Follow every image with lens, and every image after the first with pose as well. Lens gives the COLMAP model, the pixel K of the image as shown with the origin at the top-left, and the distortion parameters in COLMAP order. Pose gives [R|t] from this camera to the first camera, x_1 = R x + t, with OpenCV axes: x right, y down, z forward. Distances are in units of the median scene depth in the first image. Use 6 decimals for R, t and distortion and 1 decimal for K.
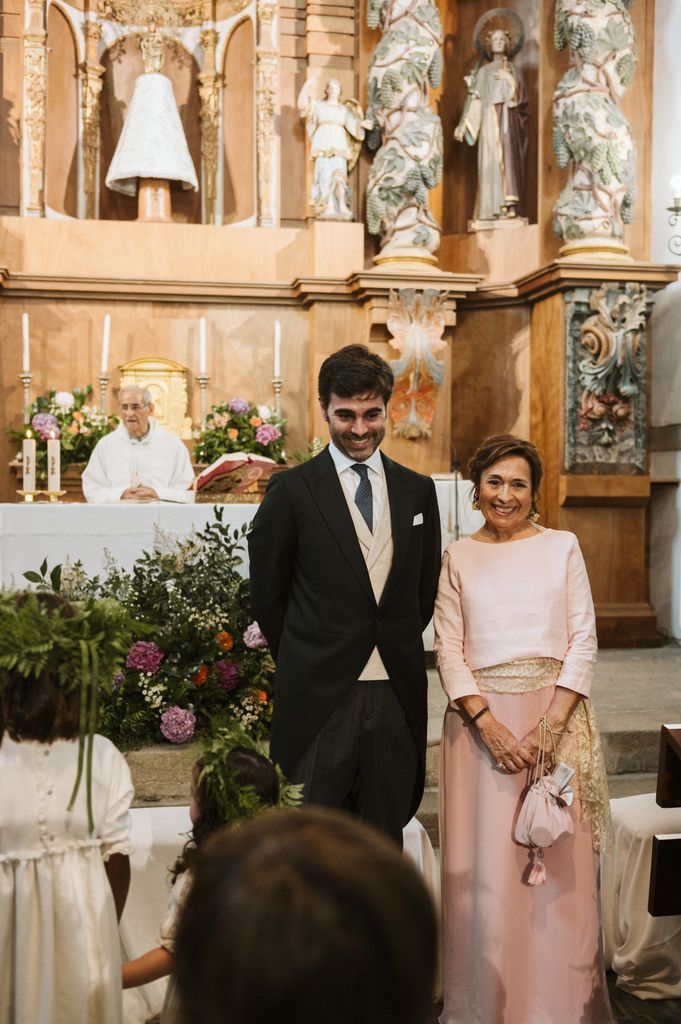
lens RADIAL K [[1268.4, 0, 340.5], [0, 1268.4, 512.0], [0, 0, 1]] dist [-0.005626, -0.019562]
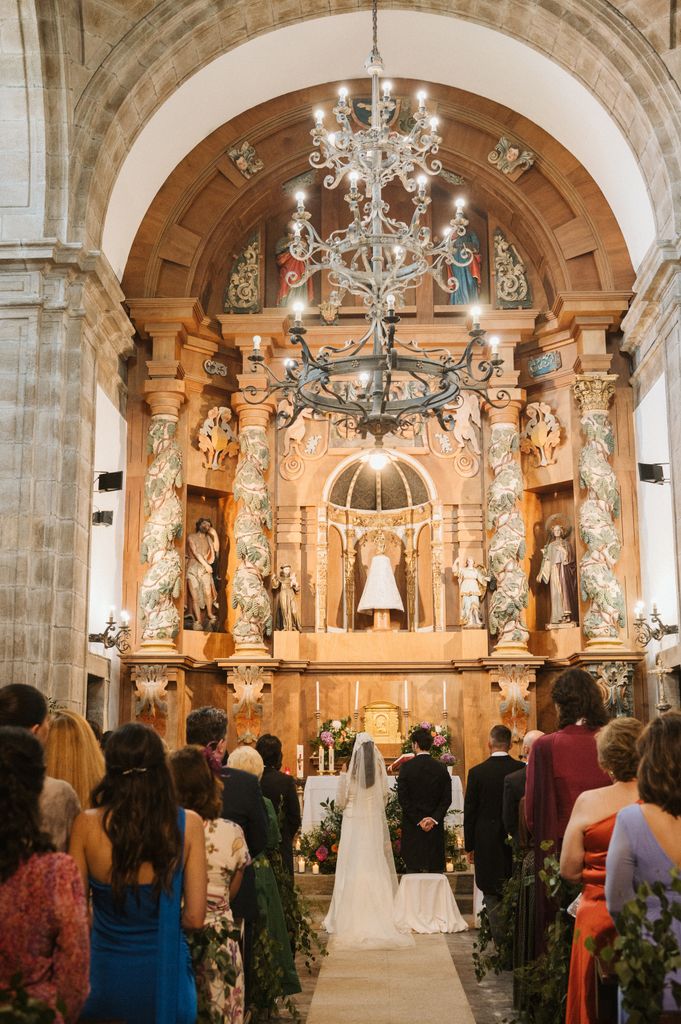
lens RADIAL K [[1268.4, 0, 340.5], [0, 1268.4, 512.0], [0, 0, 1]] dist [-0.005626, -0.019562]
pose [[0.976983, -0.047769, -0.207901, 0.210368], [0.001192, 0.975812, -0.218610, 0.020616], [0.213315, 0.213330, 0.953408, -0.933644]]
